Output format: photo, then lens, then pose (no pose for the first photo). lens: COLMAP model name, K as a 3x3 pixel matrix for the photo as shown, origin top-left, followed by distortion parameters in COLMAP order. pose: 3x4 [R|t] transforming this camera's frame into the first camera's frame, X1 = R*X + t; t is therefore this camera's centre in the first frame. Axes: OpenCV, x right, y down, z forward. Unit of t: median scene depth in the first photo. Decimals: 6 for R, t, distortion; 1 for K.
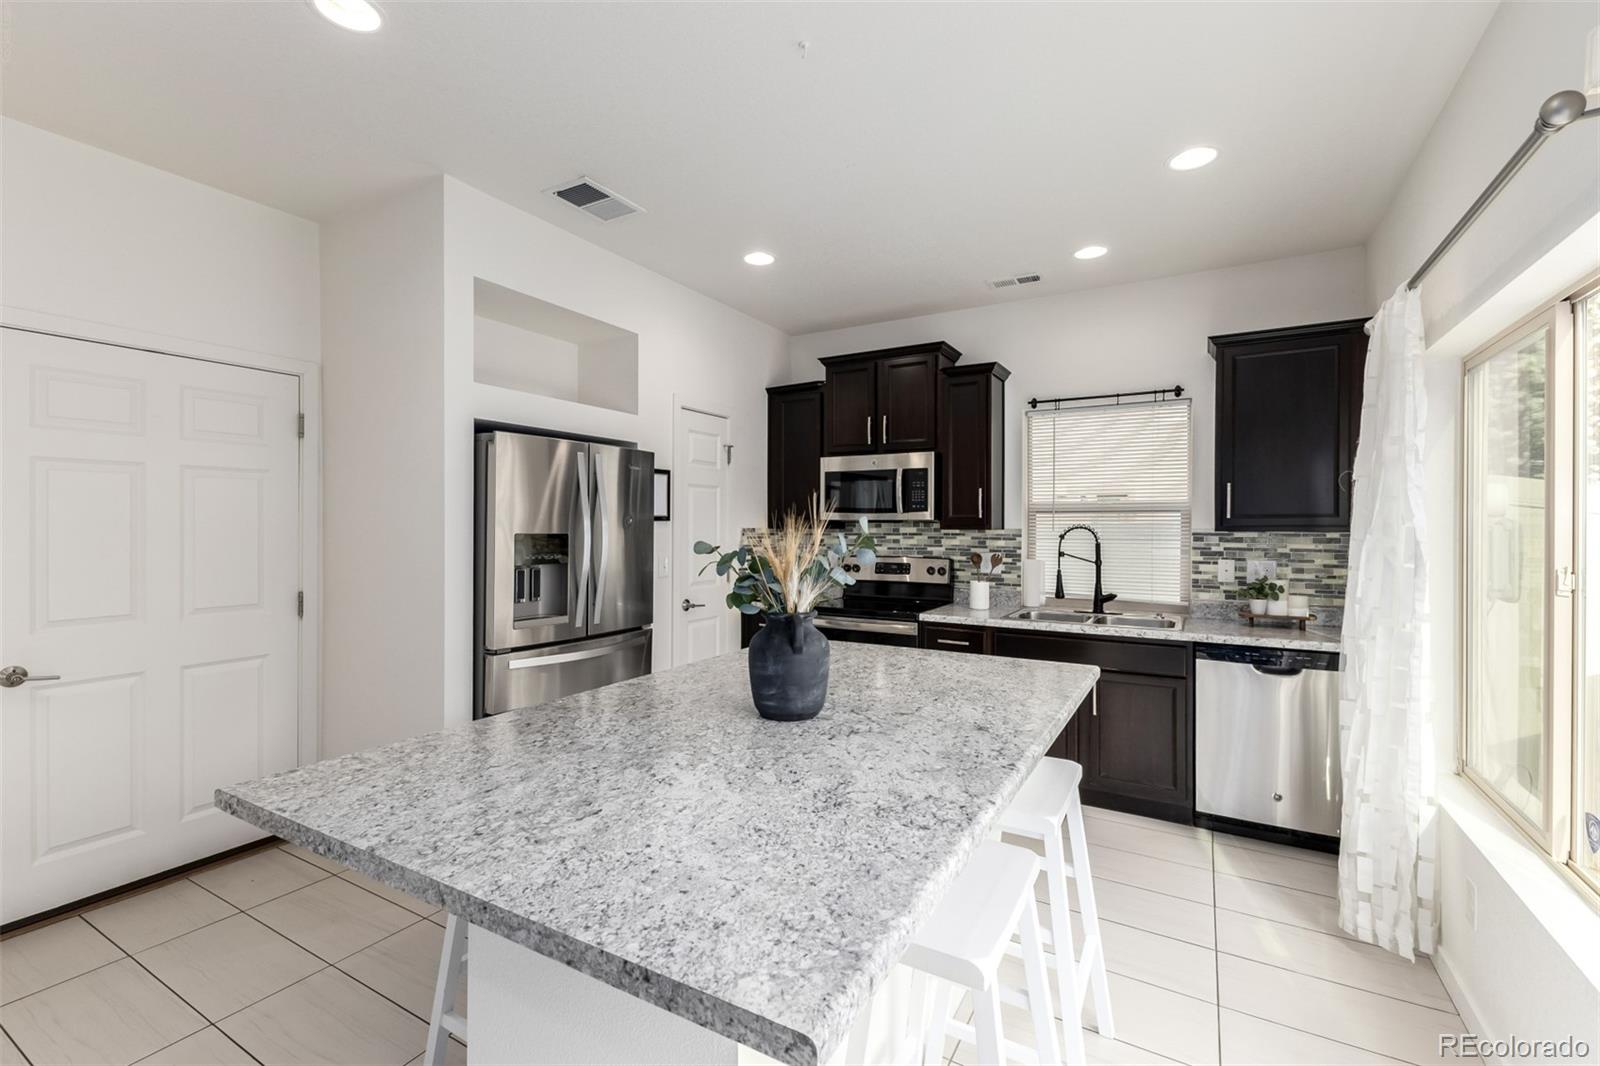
lens RADIAL K [[689.4, 0, 795.8], [0, 689.4, 527.1], [0, 0, 1]] dist [0.009637, -0.000577]
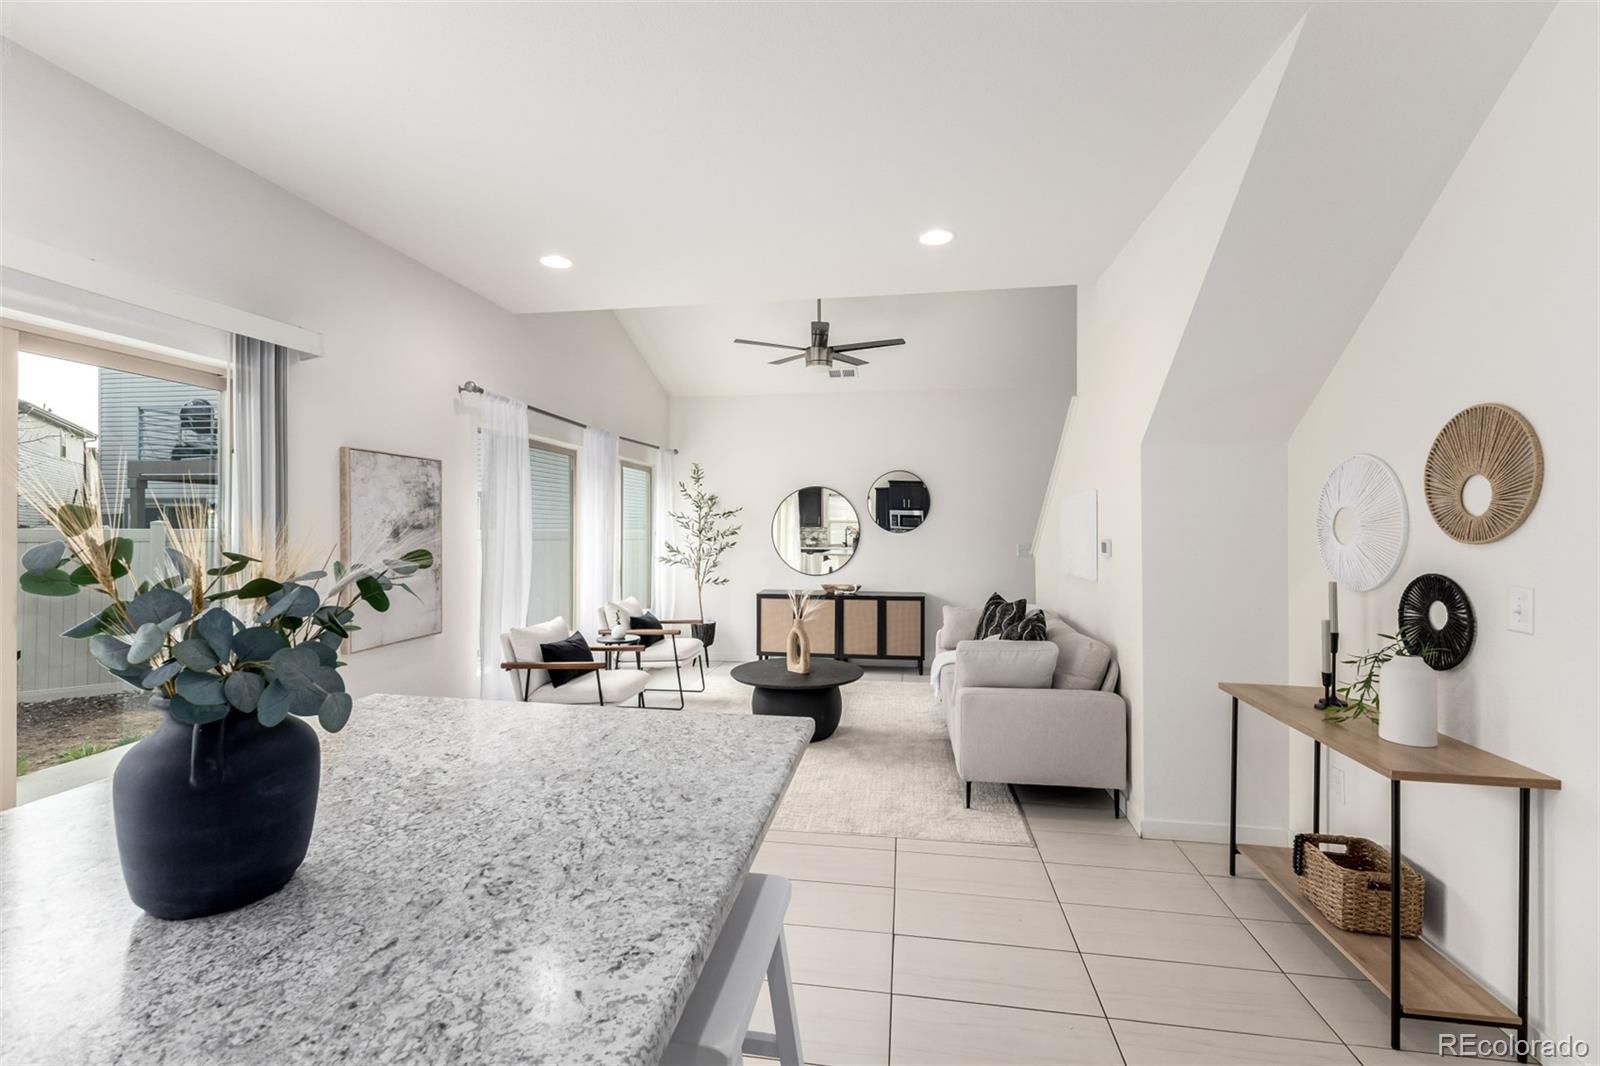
lens RADIAL K [[689.4, 0, 795.8], [0, 689.4, 527.1], [0, 0, 1]] dist [0.009637, -0.000577]
pose [[-0.932265, -0.005983, -0.361726, -0.111405], [-0.005809, 0.999982, -0.001569, -0.000461], [0.361729, 0.000639, -0.932283, 0.835507]]
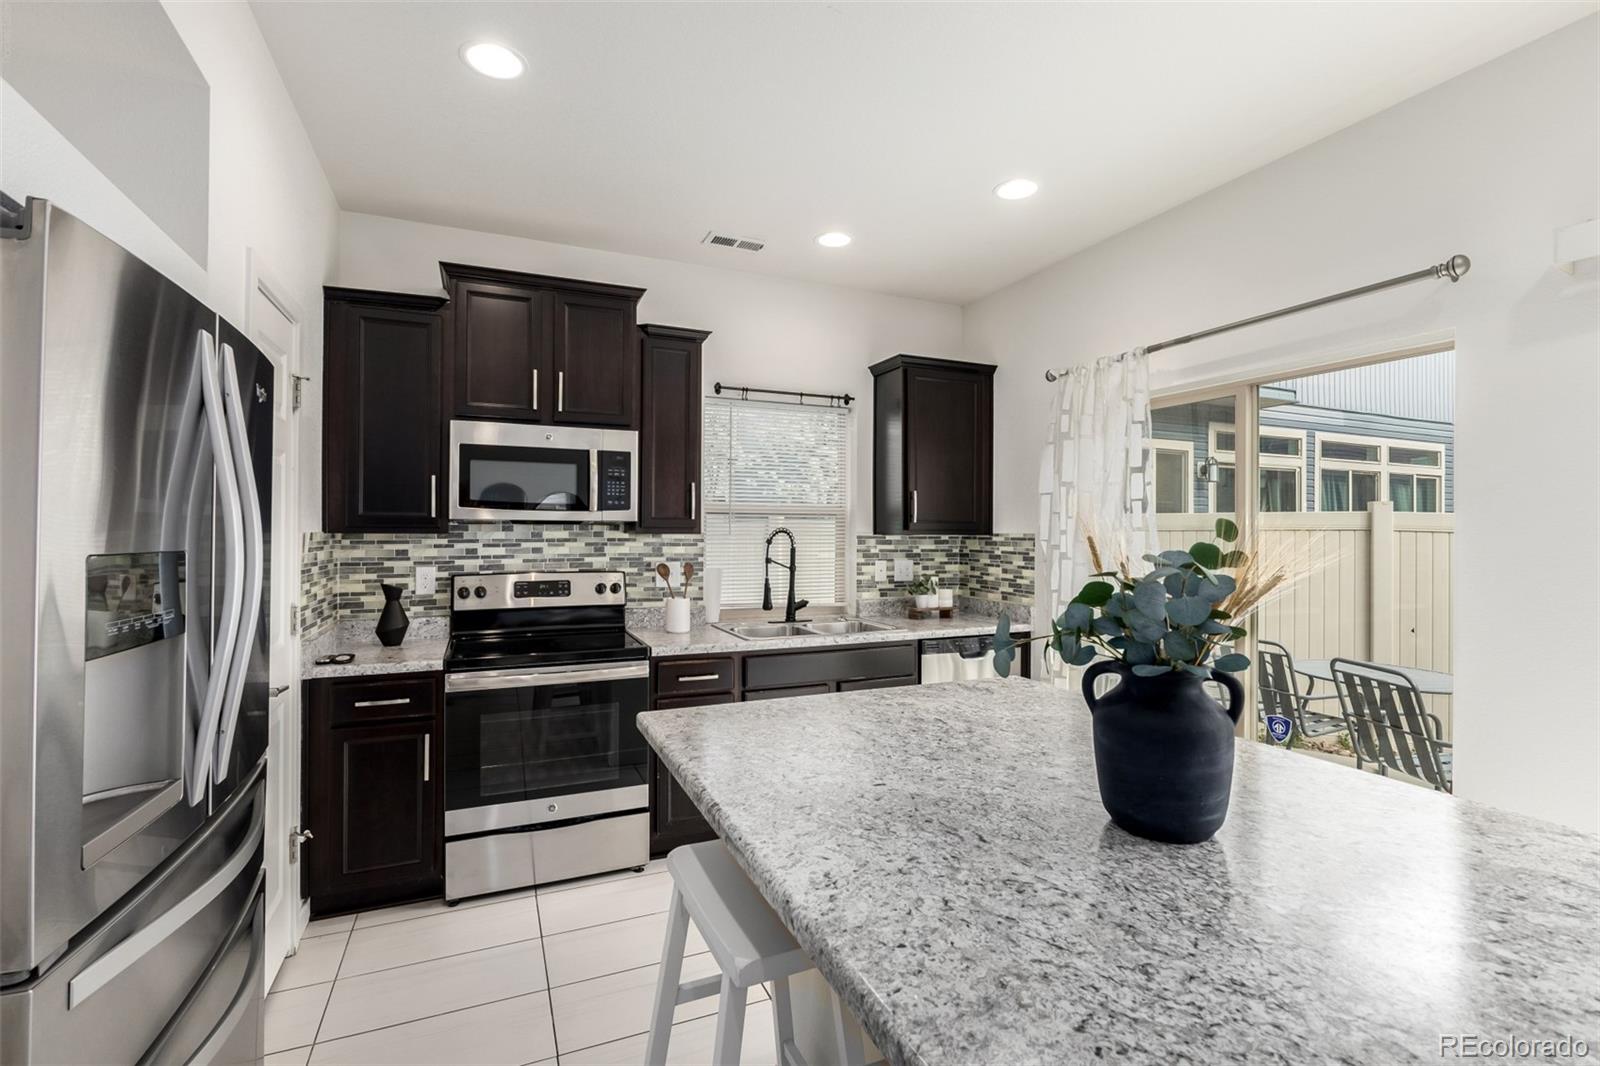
lens RADIAL K [[719.0, 0, 796.4], [0, 719.0, 528.4], [0, 0, 1]] dist [-0.006380, -0.000432]
pose [[0.590267, 0.001953, 0.807206, -0.381026], [-0.000761, 0.999998, -0.001863, -0.001472], [-0.807208, 0.000486, 0.590267, 0.449312]]
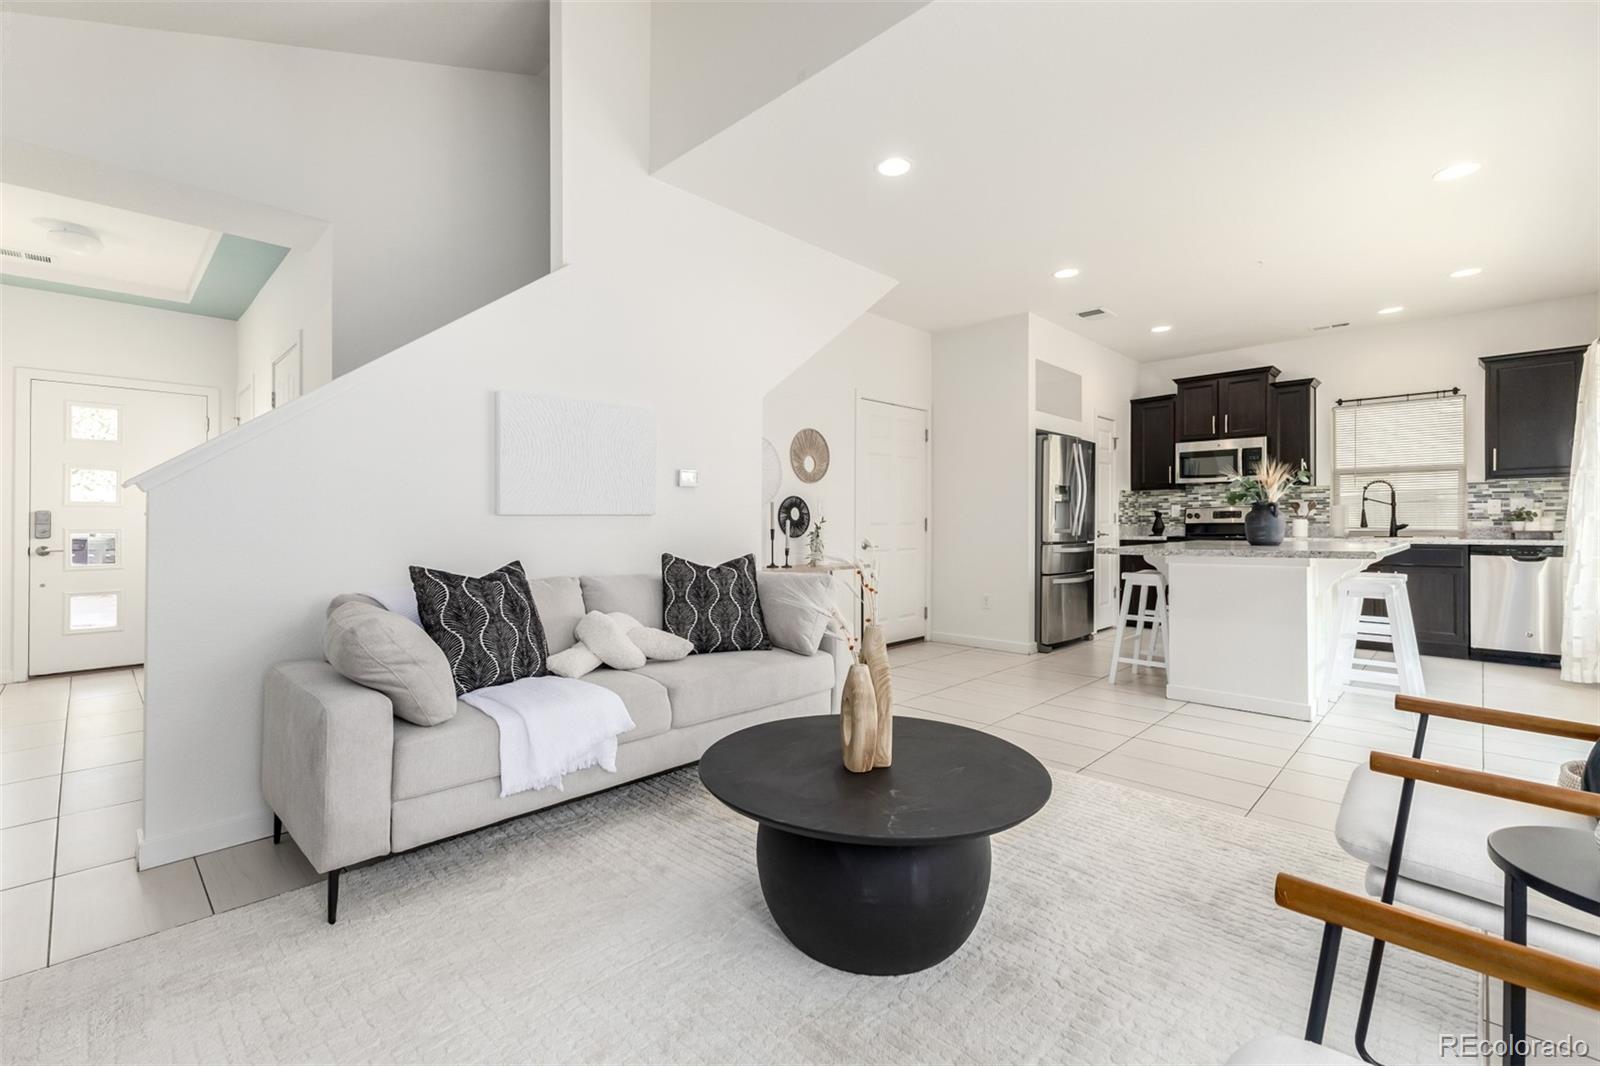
lens RADIAL K [[689.4, 0, 795.8], [0, 689.4, 527.1], [0, 0, 1]] dist [0.009637, -0.000577]
pose [[0.969542, -0.005445, -0.244863, -0.516964], [0.006674, 0.999969, 0.004190, 0.094137], [0.244833, -0.005697, 0.969549, -0.901272]]
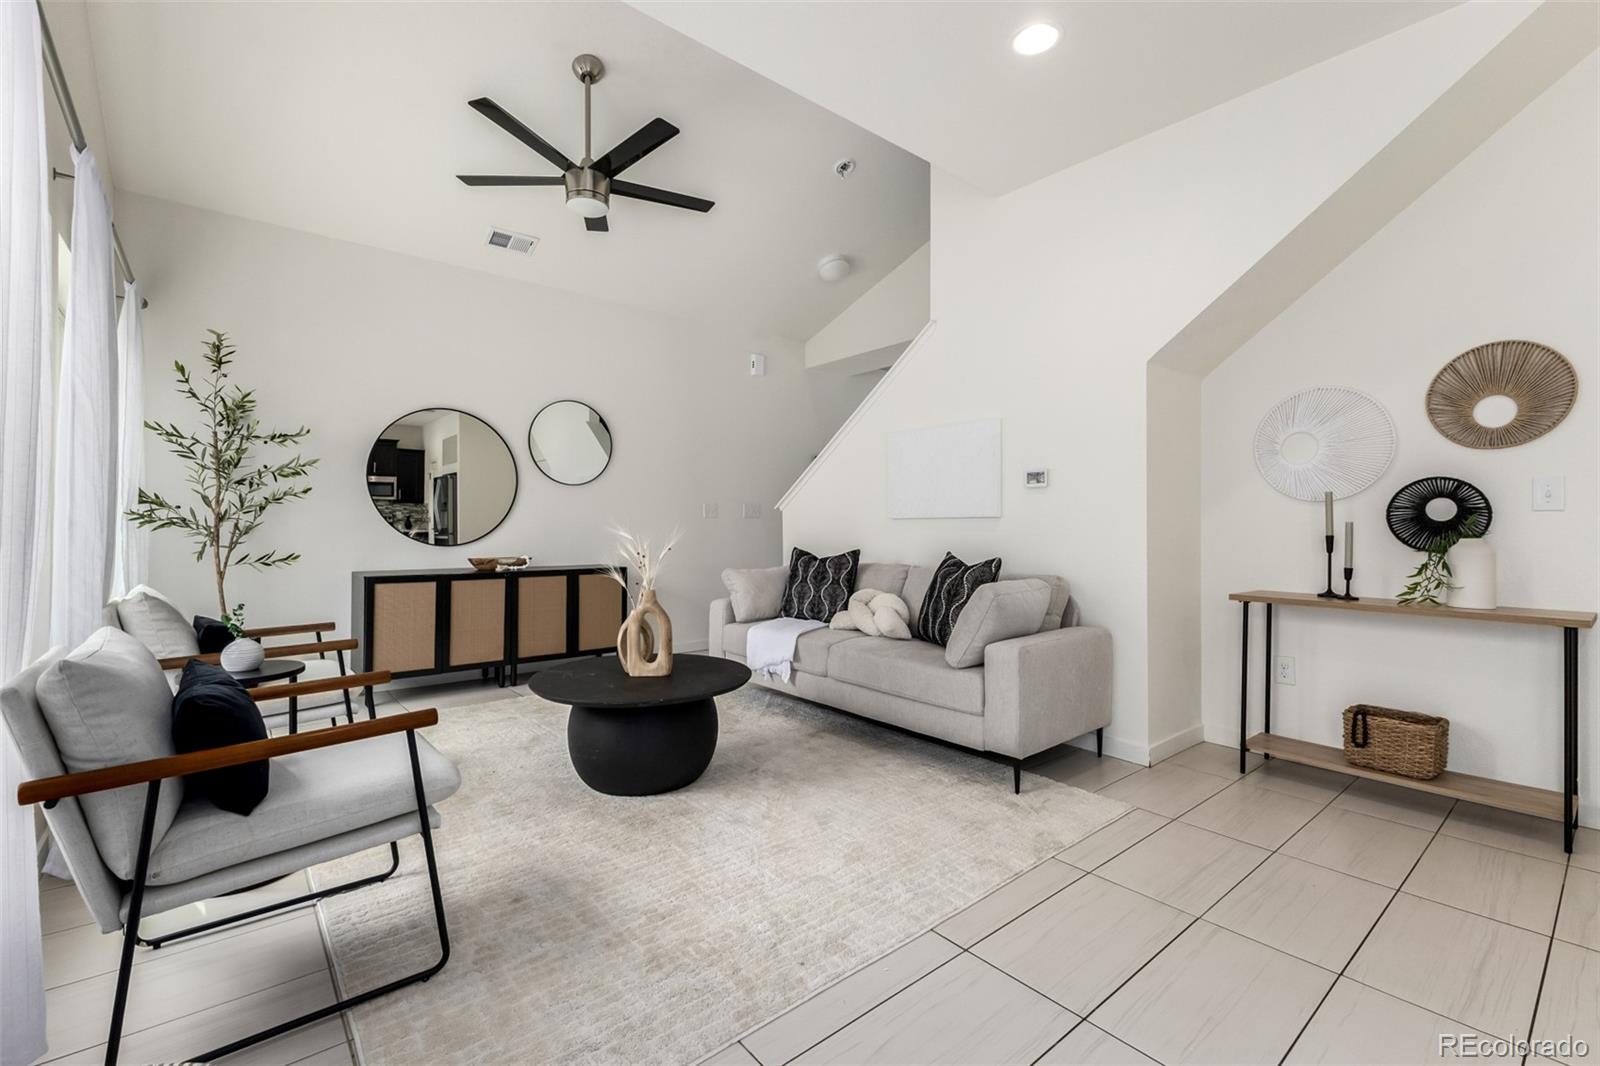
lens RADIAL K [[701.3, 0, 798.3], [0, 701.3, 527.8], [0, 0, 1]] dist [0.002990, -0.000106]
pose [[-0.340900, -0.002225, -0.940097, 0.120835], [-0.005961, 0.999982, -0.000205, 0.098515], [0.940081, 0.005534, -0.340907, 0.060358]]
